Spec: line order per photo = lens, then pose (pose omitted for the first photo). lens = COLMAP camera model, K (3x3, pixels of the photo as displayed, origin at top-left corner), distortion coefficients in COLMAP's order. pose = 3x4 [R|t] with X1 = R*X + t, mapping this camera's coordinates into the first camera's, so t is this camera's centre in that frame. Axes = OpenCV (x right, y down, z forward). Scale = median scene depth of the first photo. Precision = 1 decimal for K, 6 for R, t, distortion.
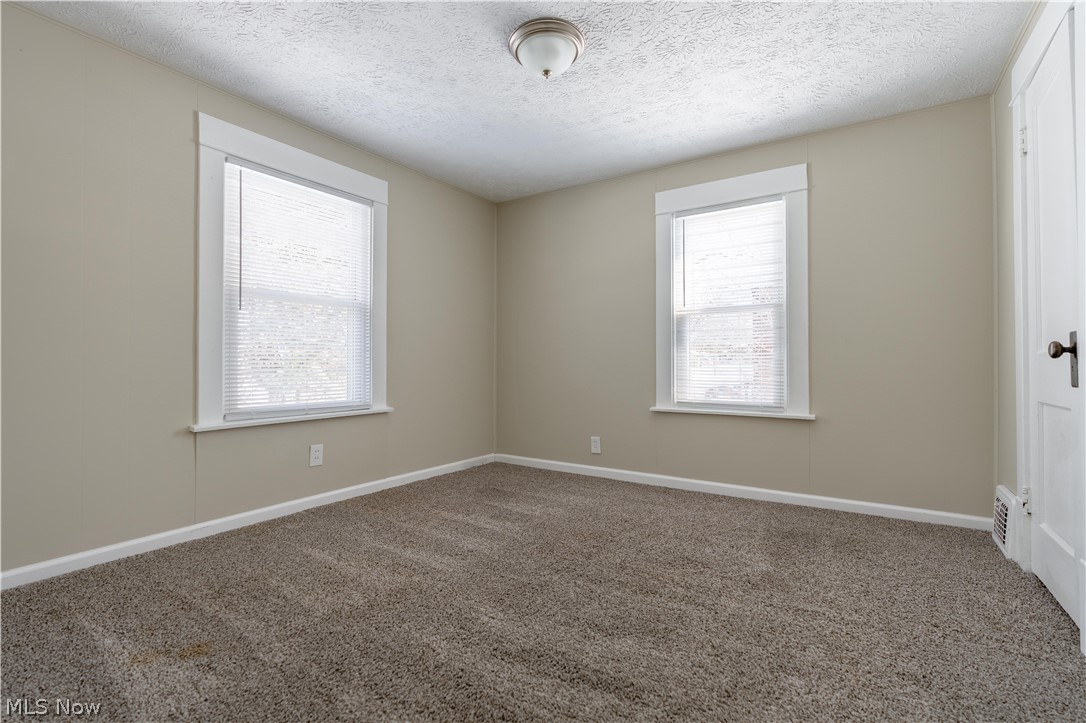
lens RADIAL K [[486.9, 0, 546.5], [0, 486.9, 361.0], [0, 0, 1]] dist [0.000448, 0.000842]
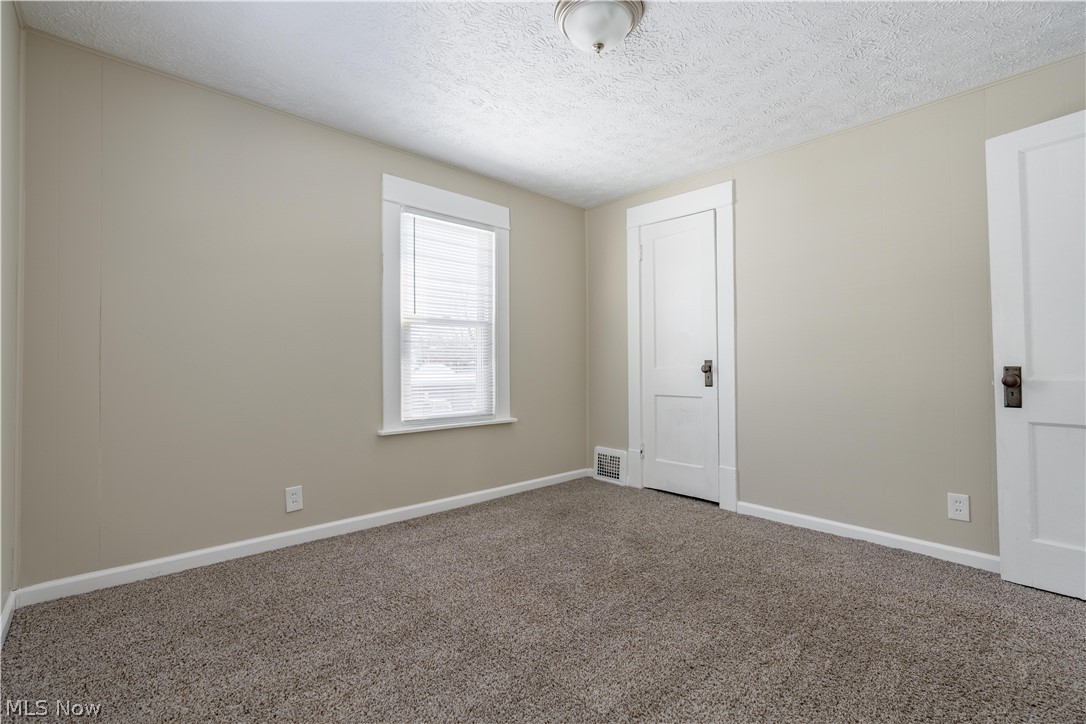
lens RADIAL K [[486.9, 0, 546.5], [0, 486.9, 361.5], [0, 0, 1]] dist [0.000448, 0.000842]
pose [[0.249106, 0.013813, 0.968378, -0.521227], [0.000726, 0.999895, -0.014449, -0.010328], [-0.968476, 0.004302, 0.249069, 0.535037]]
